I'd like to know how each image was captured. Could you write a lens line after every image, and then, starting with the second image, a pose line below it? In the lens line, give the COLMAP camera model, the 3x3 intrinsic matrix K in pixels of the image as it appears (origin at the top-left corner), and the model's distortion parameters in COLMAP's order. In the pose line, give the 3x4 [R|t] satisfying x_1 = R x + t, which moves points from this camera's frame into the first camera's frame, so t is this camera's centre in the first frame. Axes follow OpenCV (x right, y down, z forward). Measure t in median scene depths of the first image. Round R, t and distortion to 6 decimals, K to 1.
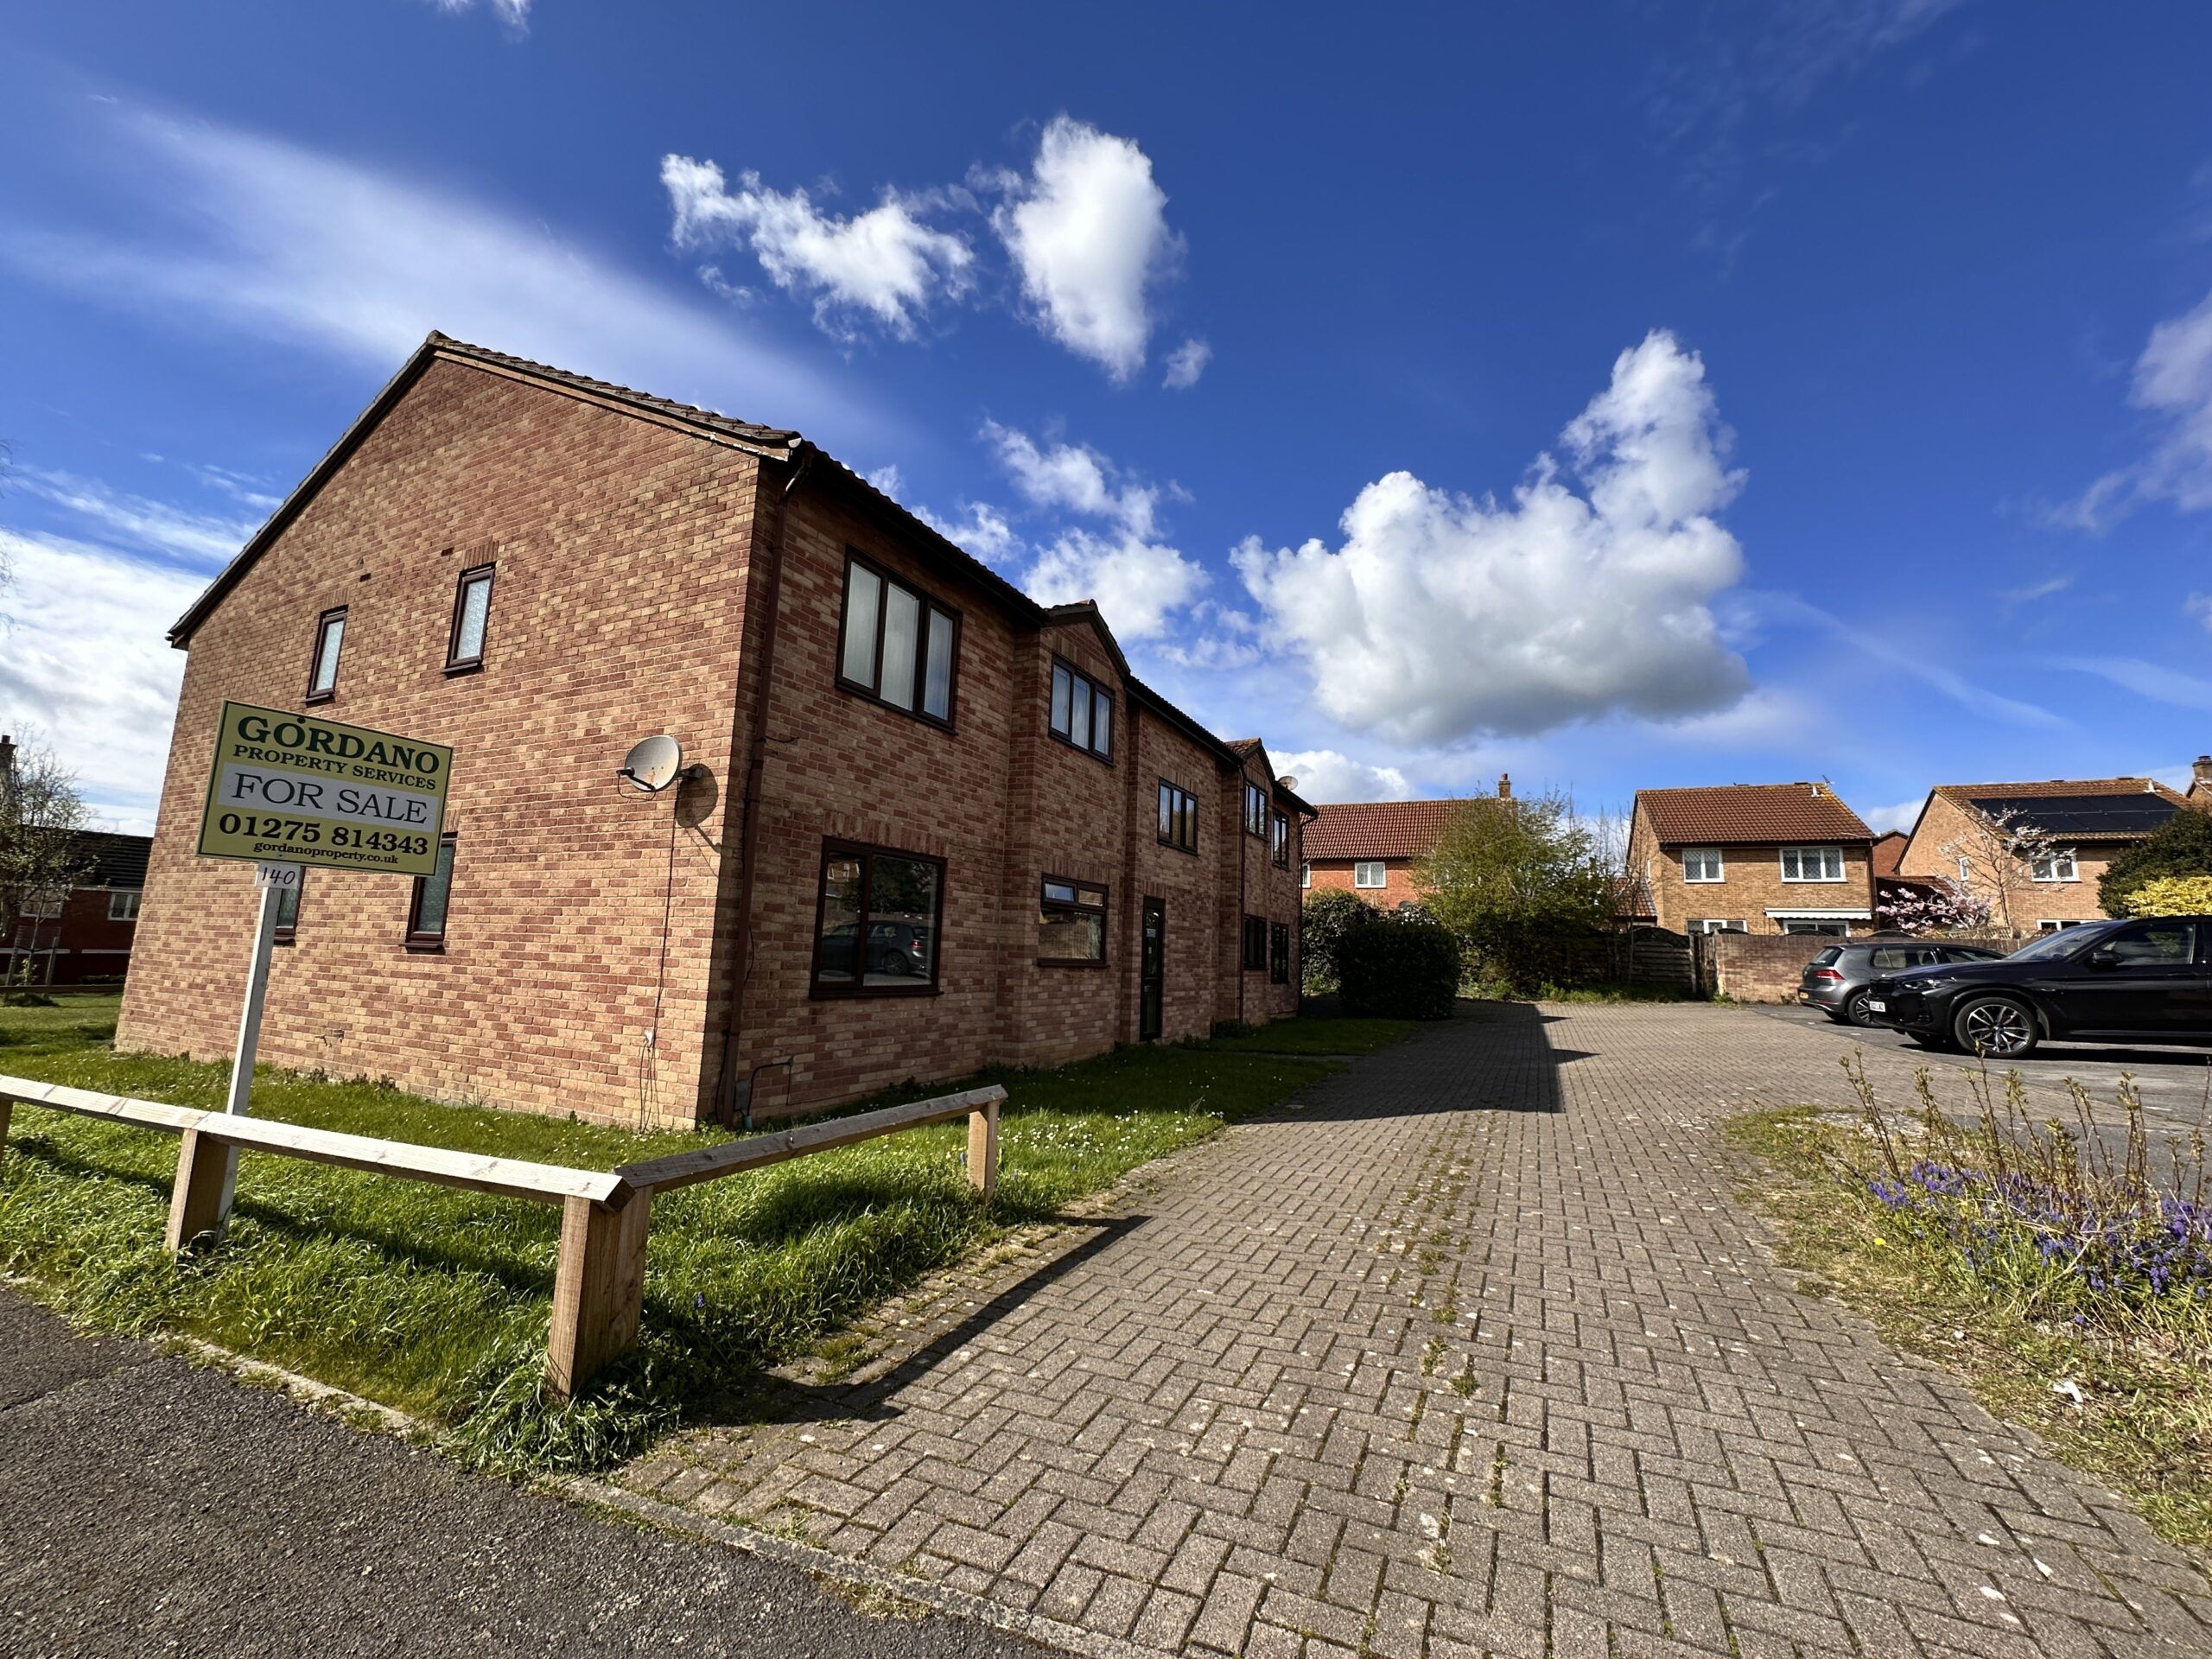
lens RADIAL K [[878.6, 0, 1106.0], [0, 878.6, 829.5], [0, 0, 1]] dist [-0.004291, 0.000001]
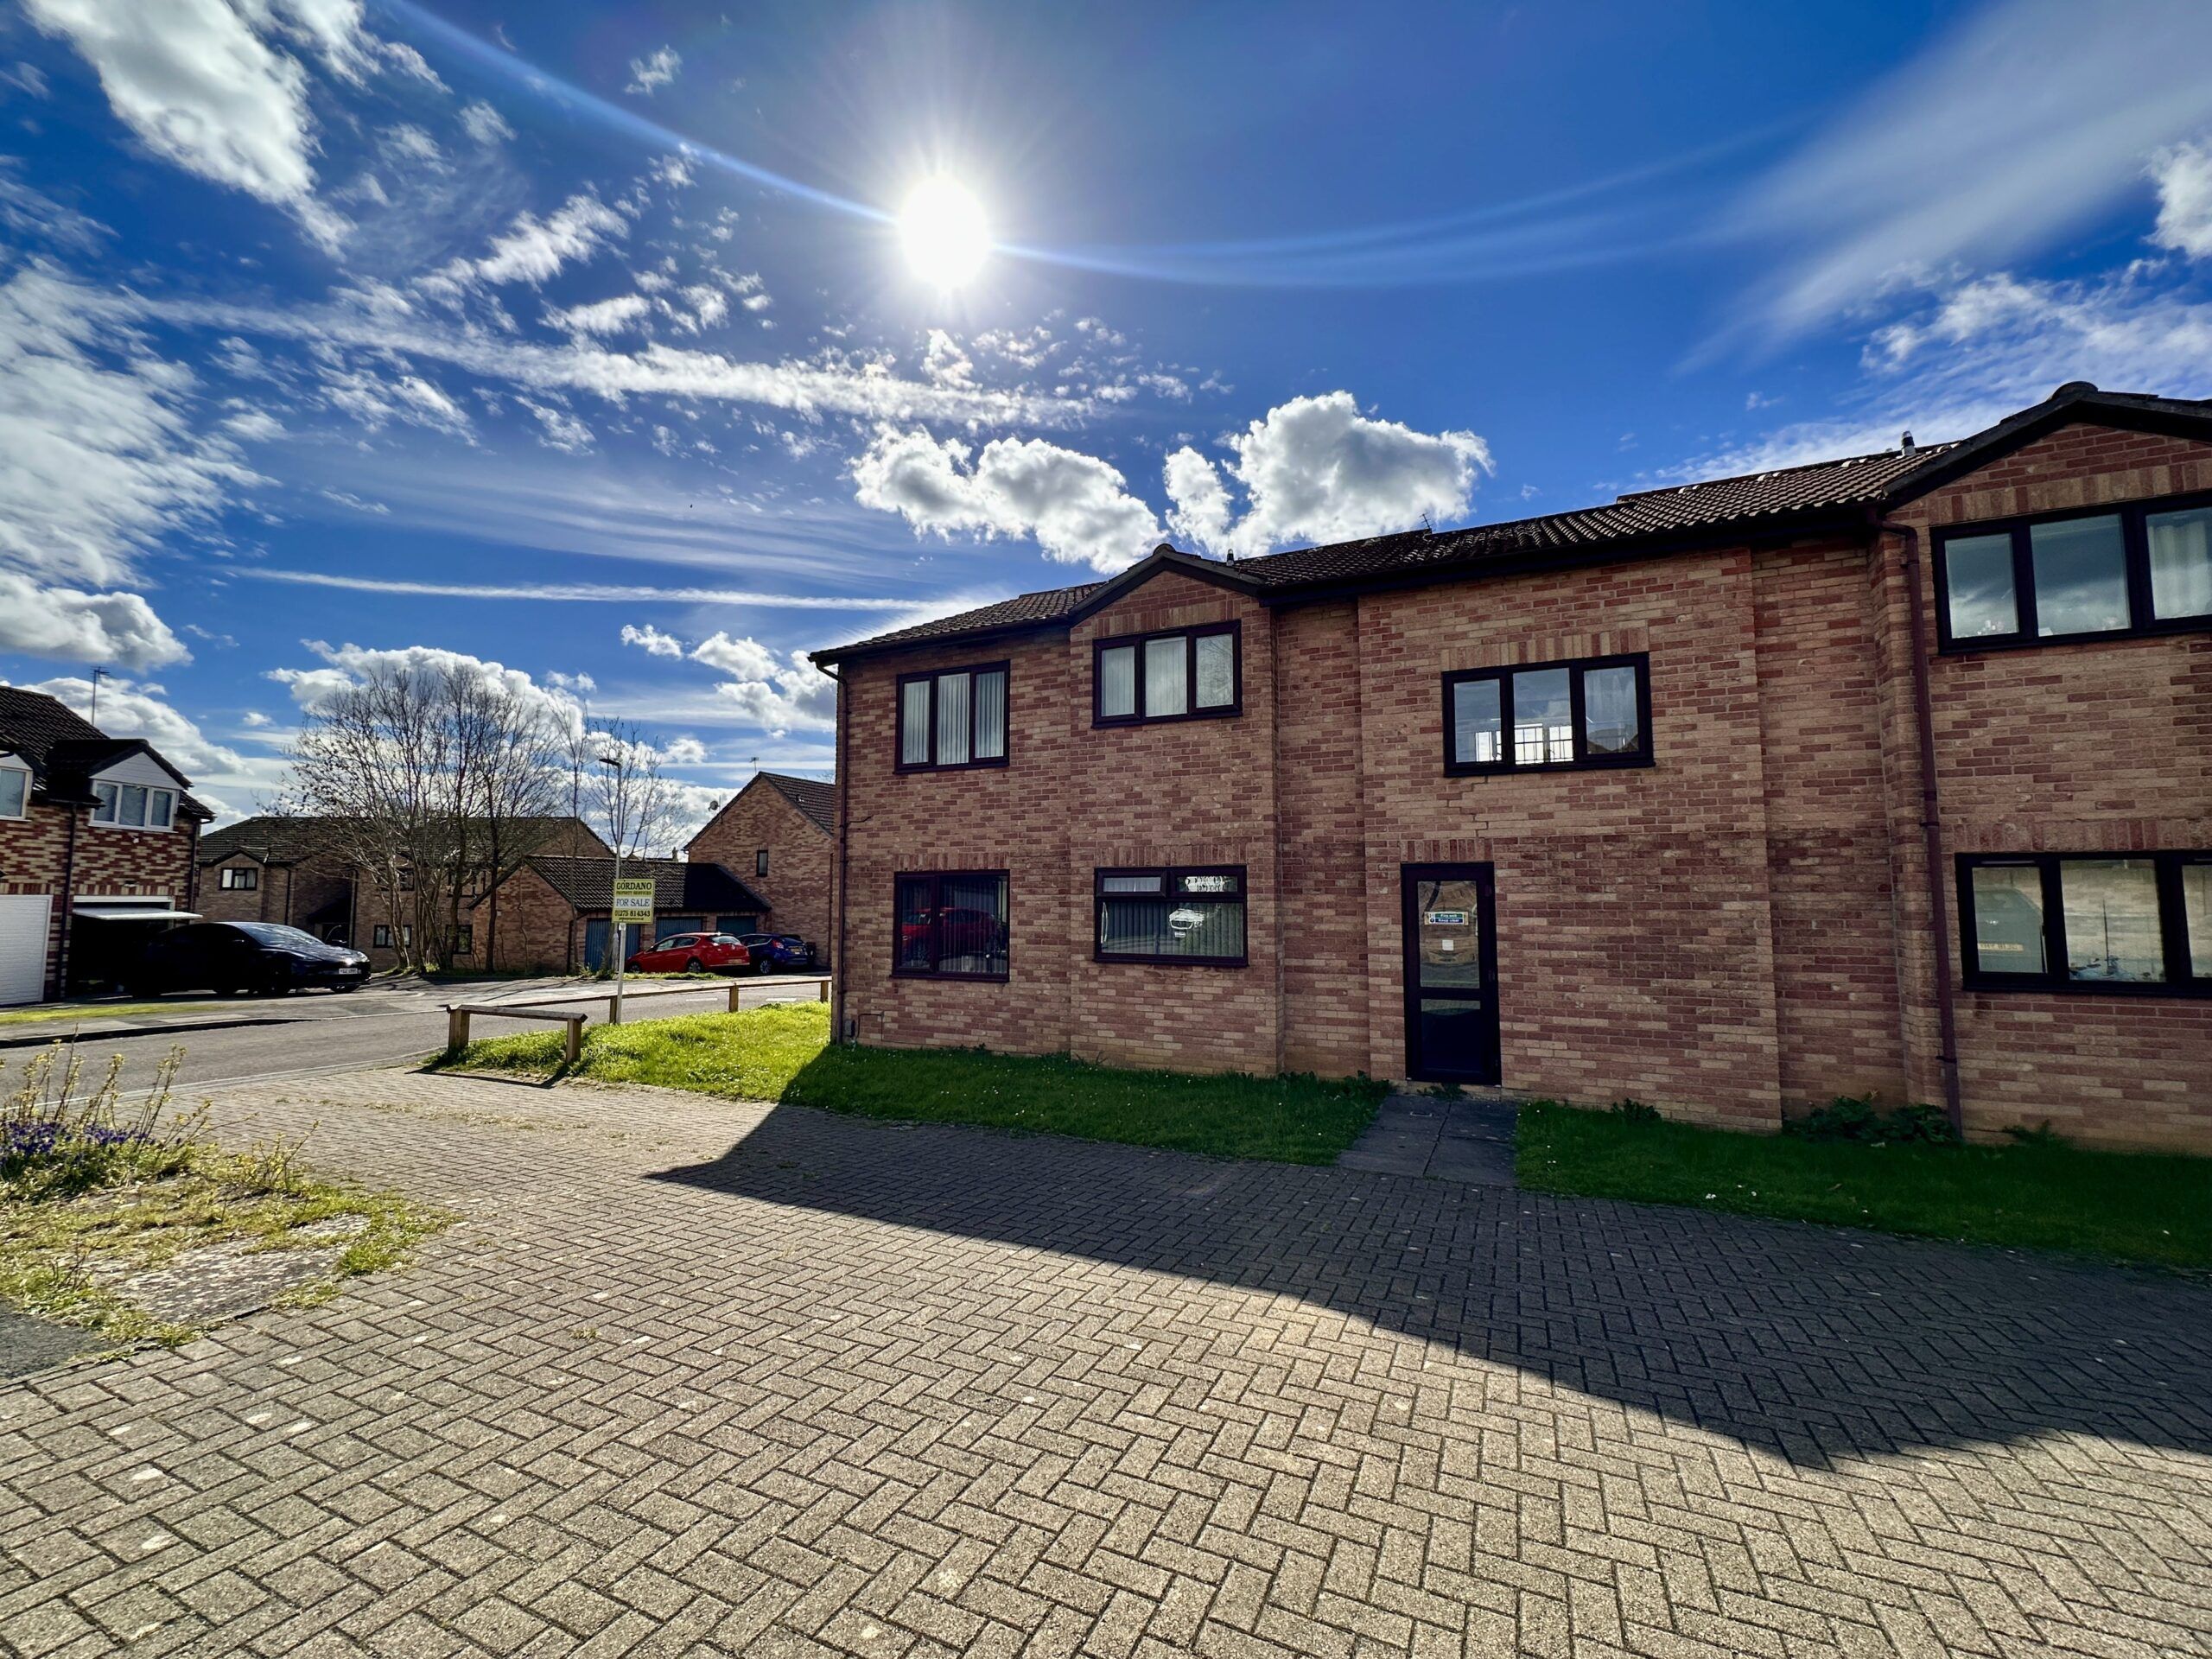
lens RADIAL K [[878.6, 0, 1106.0], [0, 878.6, 829.5], [0, 0, 1]] dist [-0.004291, 0.000001]
pose [[0.028763, -0.117573, -0.992648, 0.632426], [0.144339, 0.983139, -0.112265, 0.082460], [0.989110, -0.140049, 0.045248, 0.670653]]
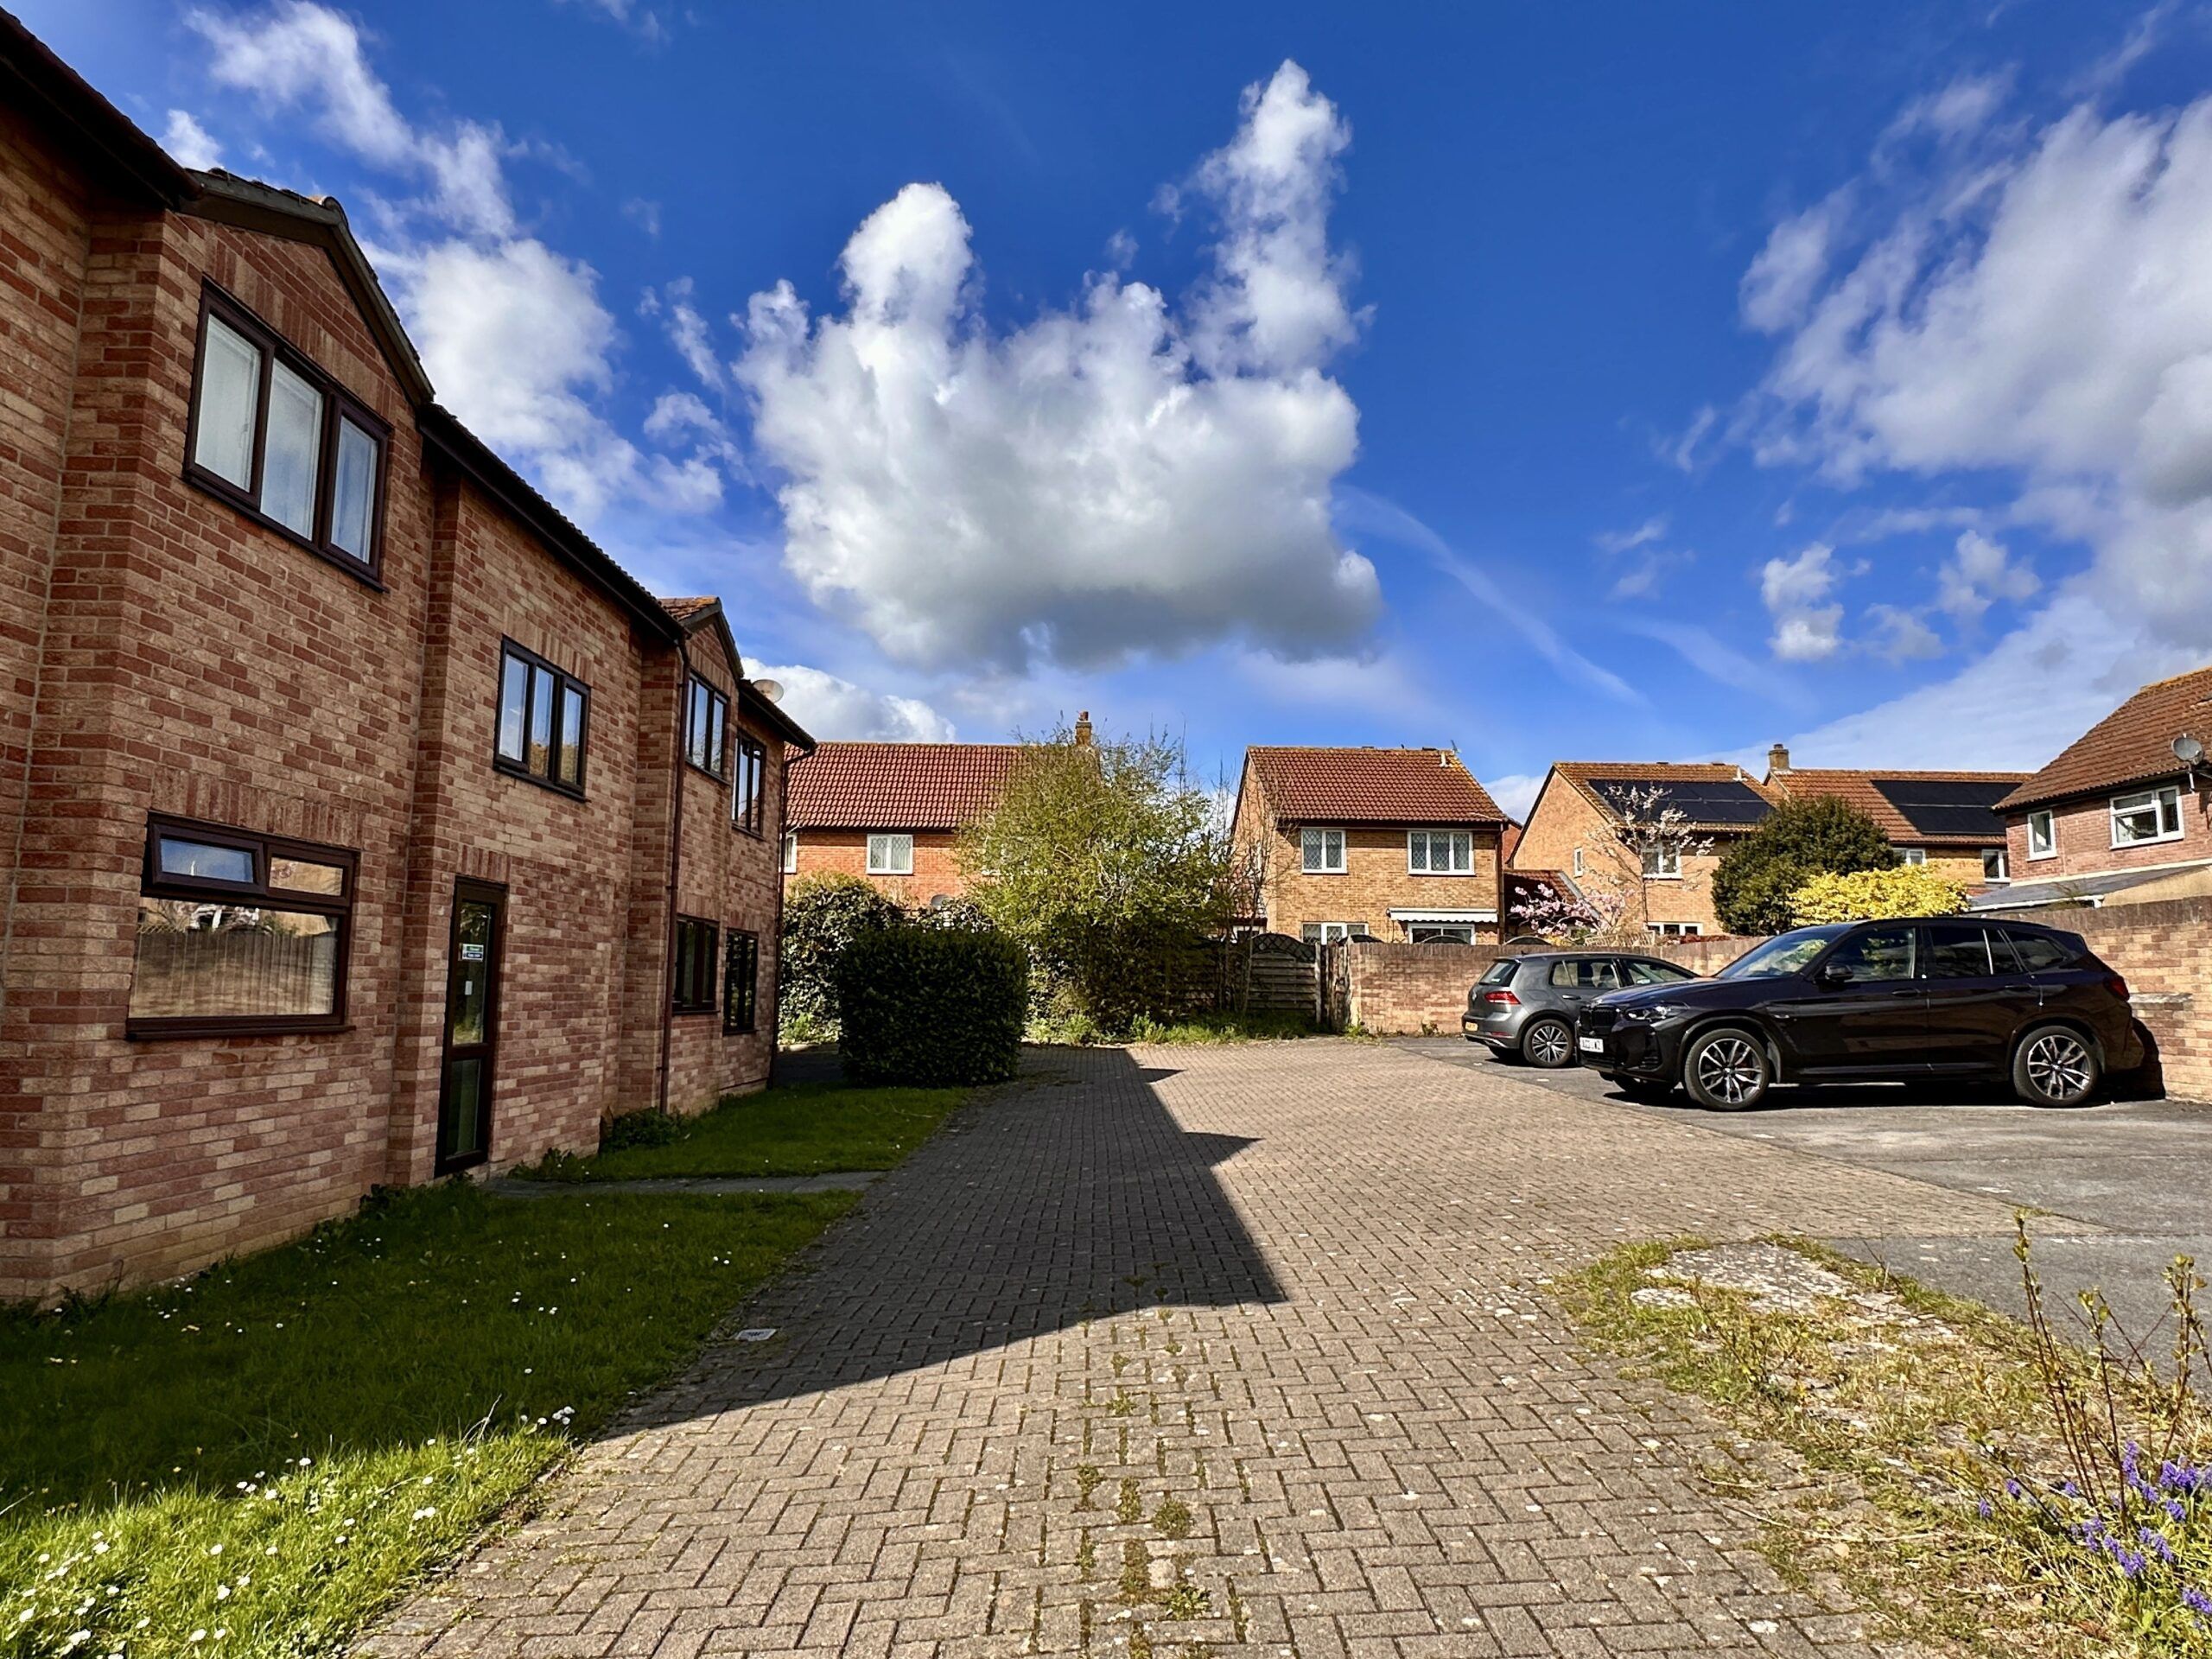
lens RADIAL K [[1310.2, 0, 1106.0], [0, 1310.2, 829.5], [0, 0, 1]] dist [-0.001330, -0.000328]
pose [[0.895231, 0.030020, 0.444590, 0.037653], [-0.043732, 0.998831, 0.020616, 0.017518], [-0.443451, -0.037898, 0.895497, 0.177606]]
